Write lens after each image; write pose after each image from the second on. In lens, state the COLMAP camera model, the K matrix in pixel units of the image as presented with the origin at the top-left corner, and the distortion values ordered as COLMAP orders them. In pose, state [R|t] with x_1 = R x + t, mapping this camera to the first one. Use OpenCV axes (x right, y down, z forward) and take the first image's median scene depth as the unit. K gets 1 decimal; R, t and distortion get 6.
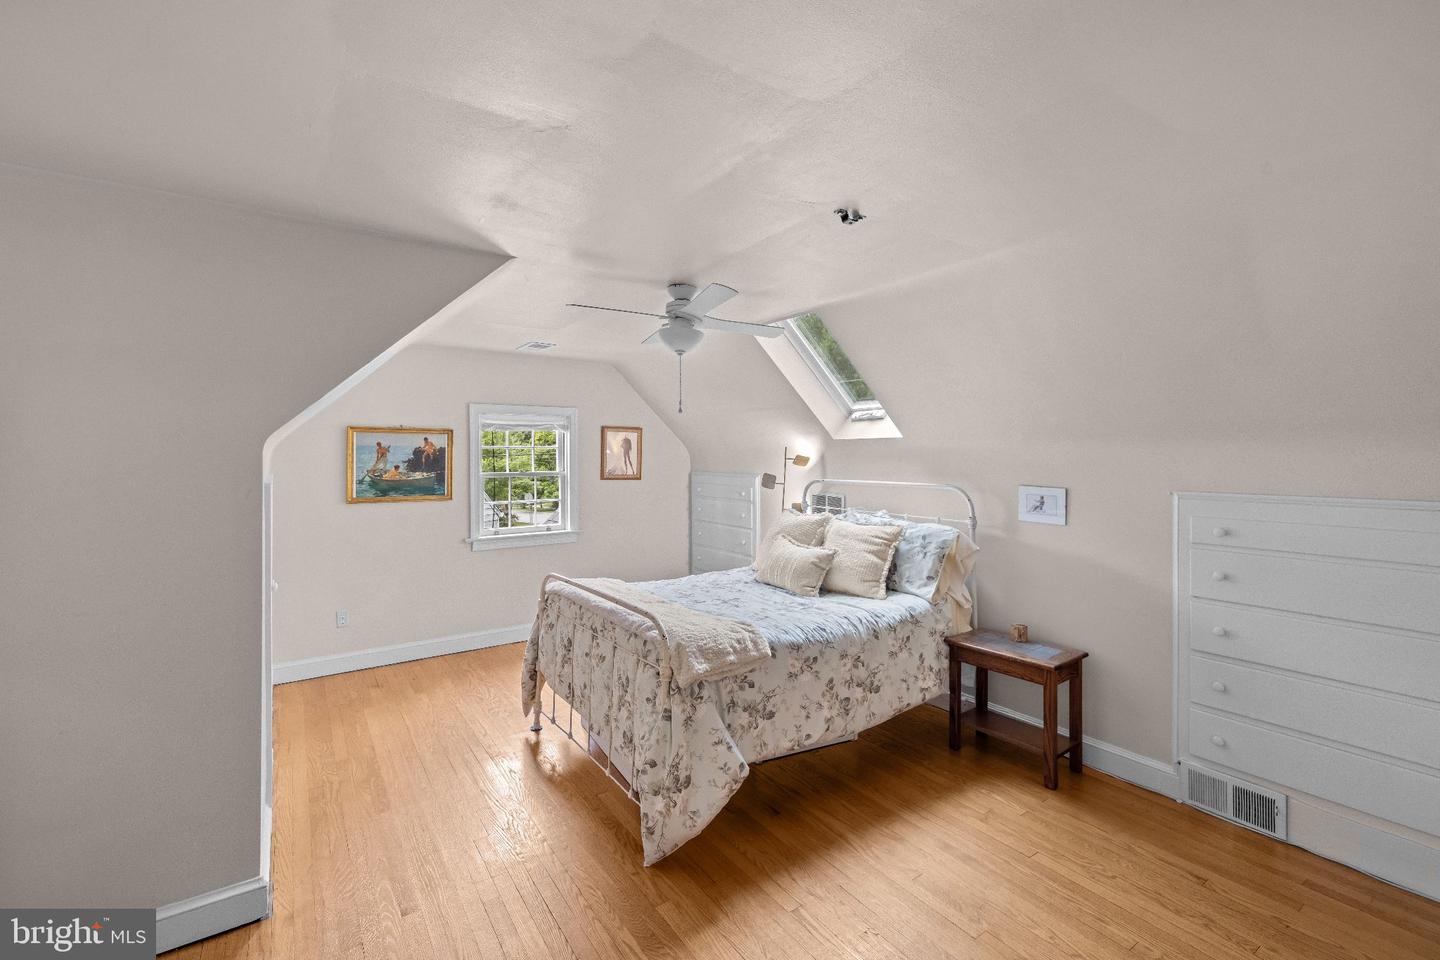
lens RADIAL K [[626.6, 0, 706.7], [0, 626.6, 470.0], [0, 0, 1]] dist [-0.002477, 0.001398]
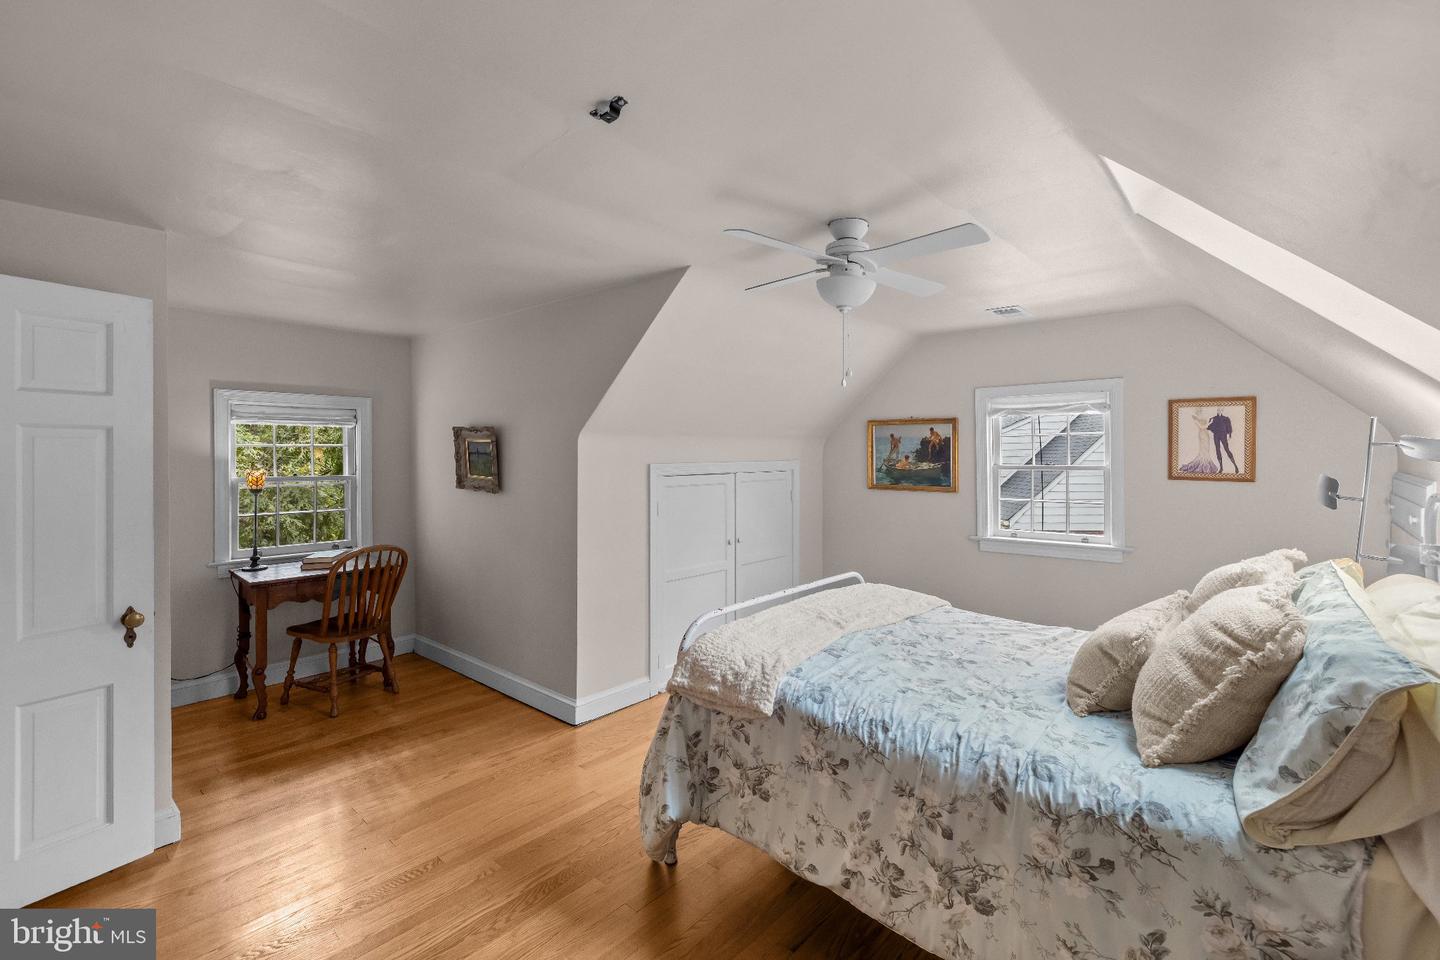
lens RADIAL K [[626.6, 0, 710.6], [0, 626.6, 466.3], [0, 0, 1]] dist [-0.002477, 0.001398]
pose [[0.242769, 0.019758, -0.969883, 0.598670], [-0.017832, 0.999715, 0.015903, -0.000334], [0.969920, 0.013434, 0.243052, 0.579049]]
